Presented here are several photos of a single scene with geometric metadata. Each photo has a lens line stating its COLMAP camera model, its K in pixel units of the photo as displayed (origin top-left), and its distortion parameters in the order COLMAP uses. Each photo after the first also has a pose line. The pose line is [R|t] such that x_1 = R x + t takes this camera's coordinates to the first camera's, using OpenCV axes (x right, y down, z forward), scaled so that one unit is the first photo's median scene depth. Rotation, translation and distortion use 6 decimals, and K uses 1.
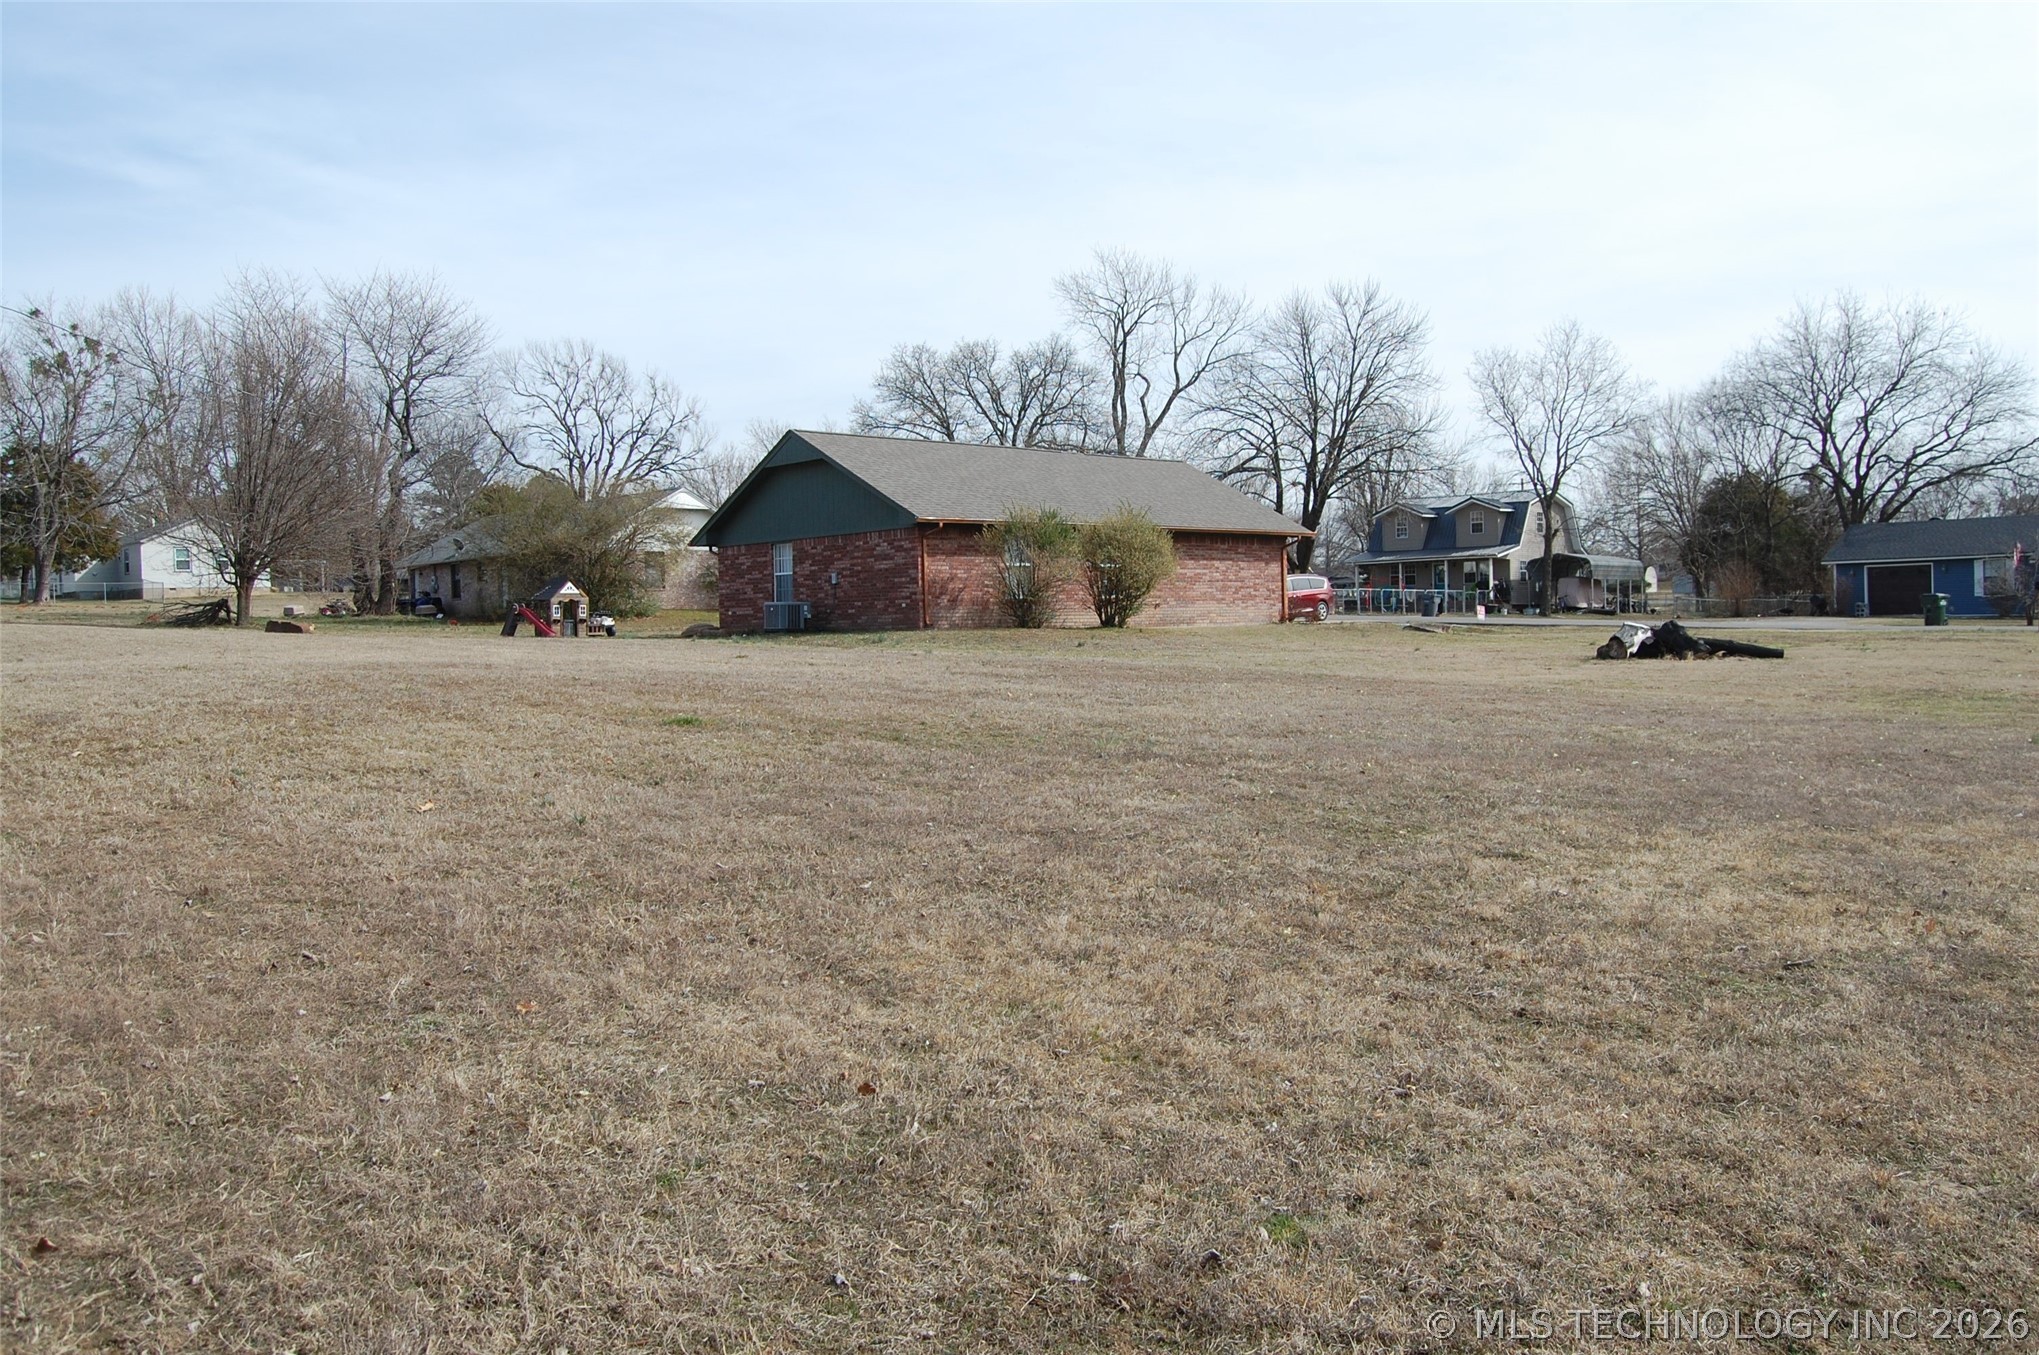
lens RADIAL K [[1647.6, 0, 1015.1], [0, 1647.6, 677.1], [0, 0, 1]] dist [-0.098003, 0.035589]
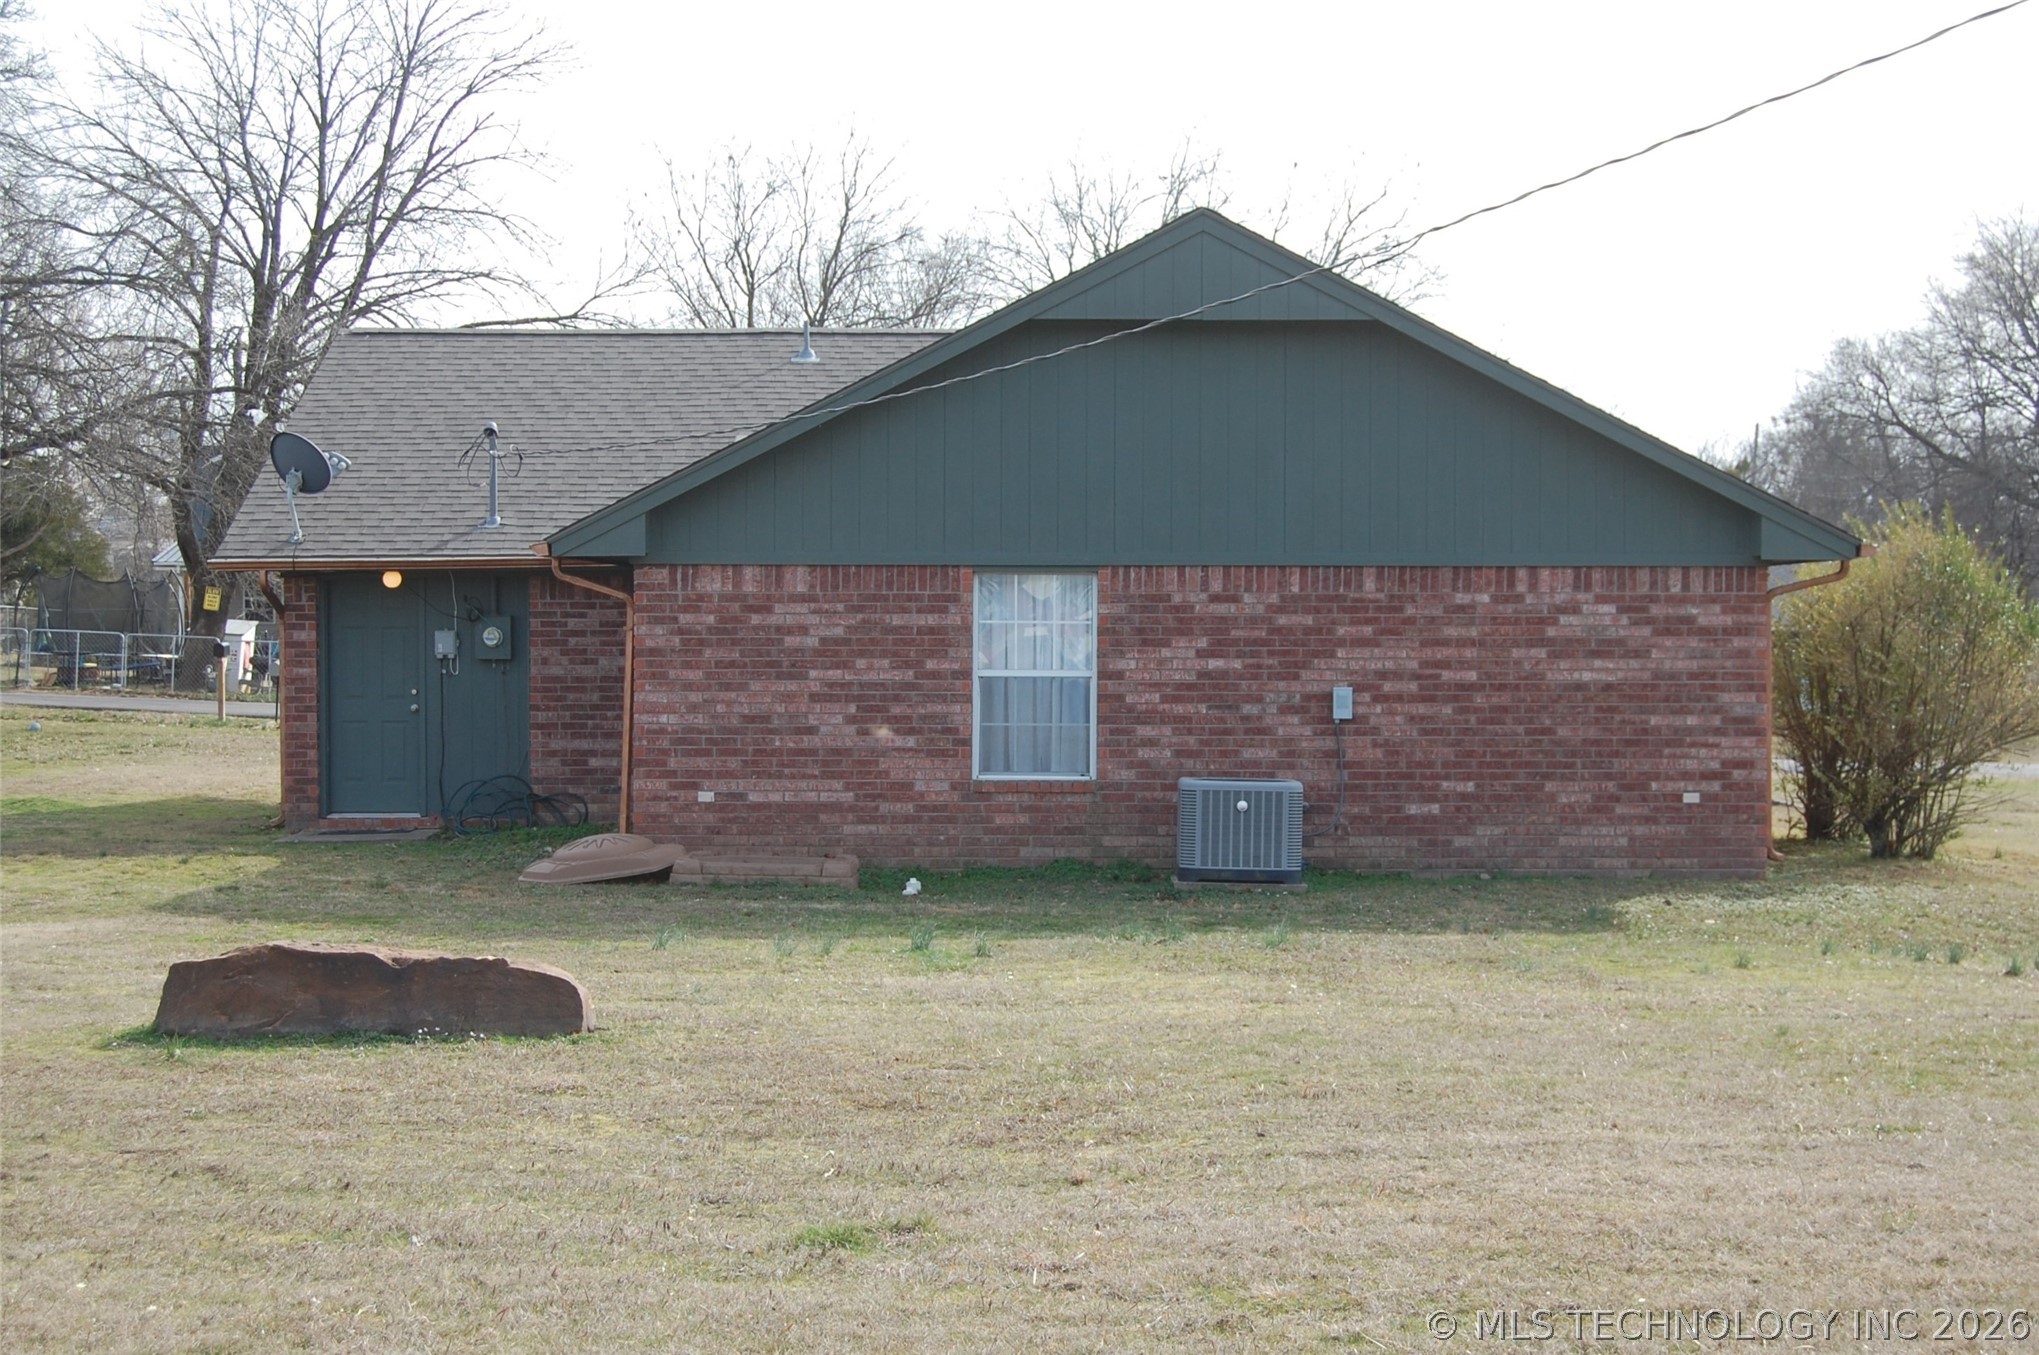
lens RADIAL K [[3198.9, 0, 1019.3], [0, 3198.9, 674.5], [0, 0, 1]] dist [-0.060153, 0.000000]
pose [[0.700626, 0.024690, 0.713102, -0.594550], [0.001648, 0.999342, -0.036220, -0.044288], [-0.713527, 0.026551, 0.700124, 0.632070]]
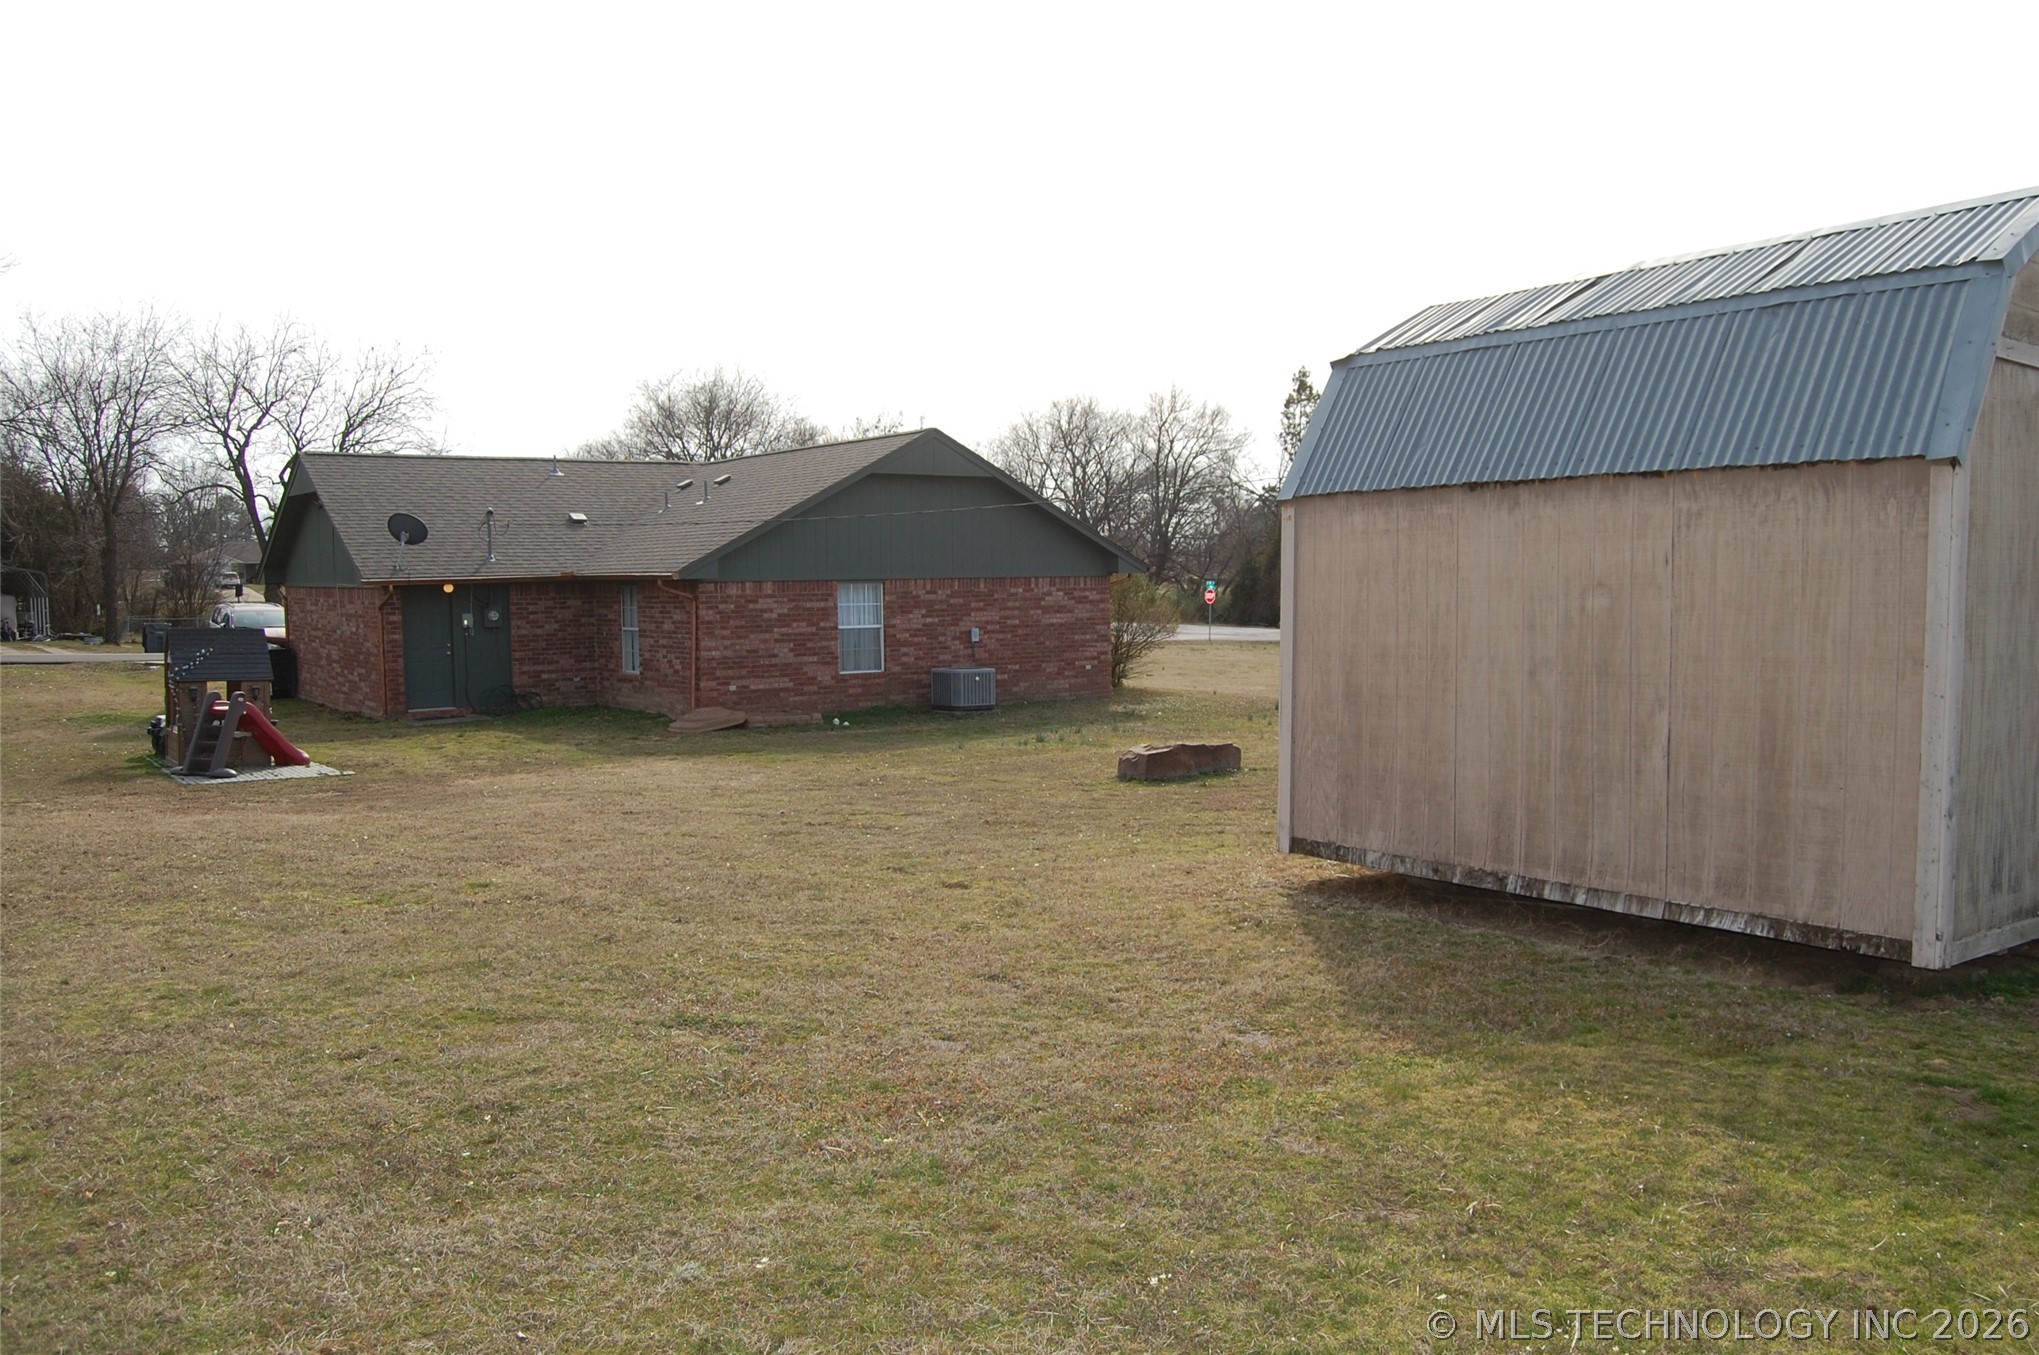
lens RADIAL K [[1647.6, 0, 1019.8], [0, 1647.6, 675.9], [0, 0, 1]] dist [-0.098003, 0.035589]
pose [[0.119332, -0.032049, 0.992337, -0.870786], [0.045542, 0.998604, 0.026775, -0.061473], [-0.991809, 0.041998, 0.120625, 0.906398]]
